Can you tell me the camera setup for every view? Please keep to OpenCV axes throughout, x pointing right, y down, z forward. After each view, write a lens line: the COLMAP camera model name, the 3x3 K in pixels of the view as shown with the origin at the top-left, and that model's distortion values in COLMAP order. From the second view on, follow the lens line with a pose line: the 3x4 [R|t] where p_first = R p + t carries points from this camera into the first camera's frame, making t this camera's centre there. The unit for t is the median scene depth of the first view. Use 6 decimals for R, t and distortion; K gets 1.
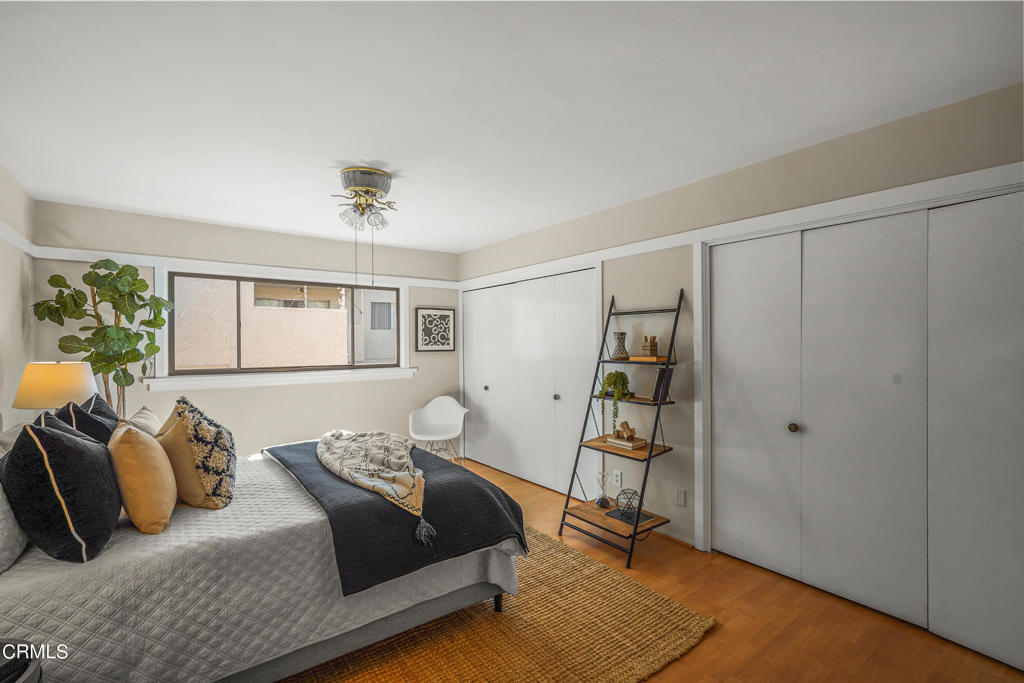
lens RADIAL K [[471.4, 0, 512.8], [0, 471.4, 340.5], [0, 0, 1]] dist [-0.004074, 0.000305]
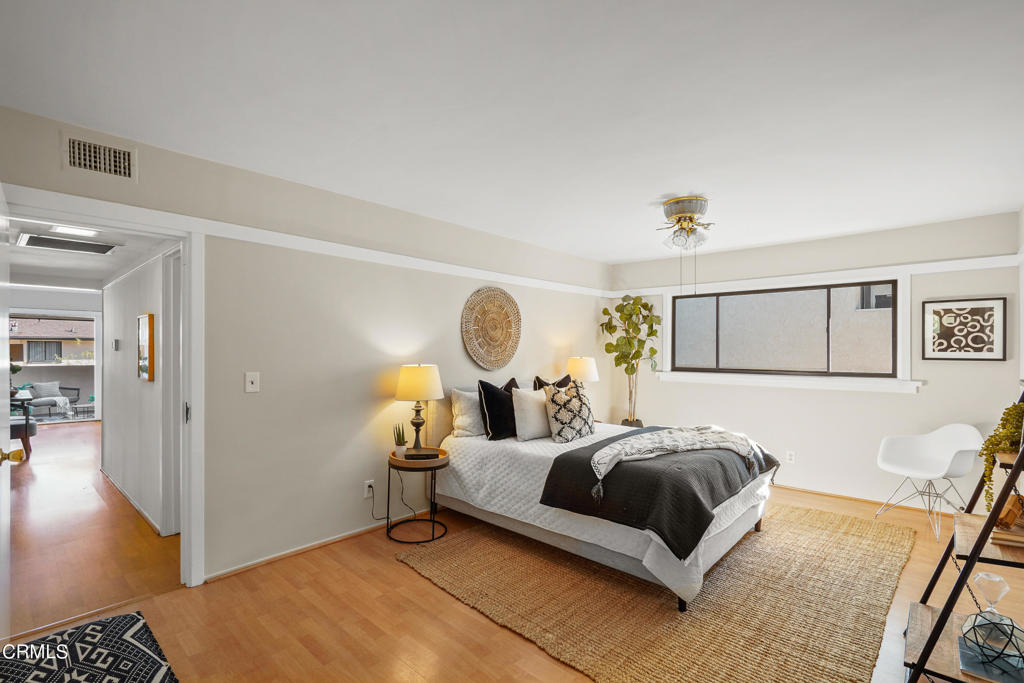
lens RADIAL K [[471.4, 0, 509.3], [0, 471.4, 344.4], [0, 0, 1]] dist [-0.004074, 0.000305]
pose [[0.175034, -0.002776, -0.984559, 0.420154], [0.002180, 0.999995, -0.002432, -0.000489], [0.984560, -0.001720, 0.175039, 0.208320]]
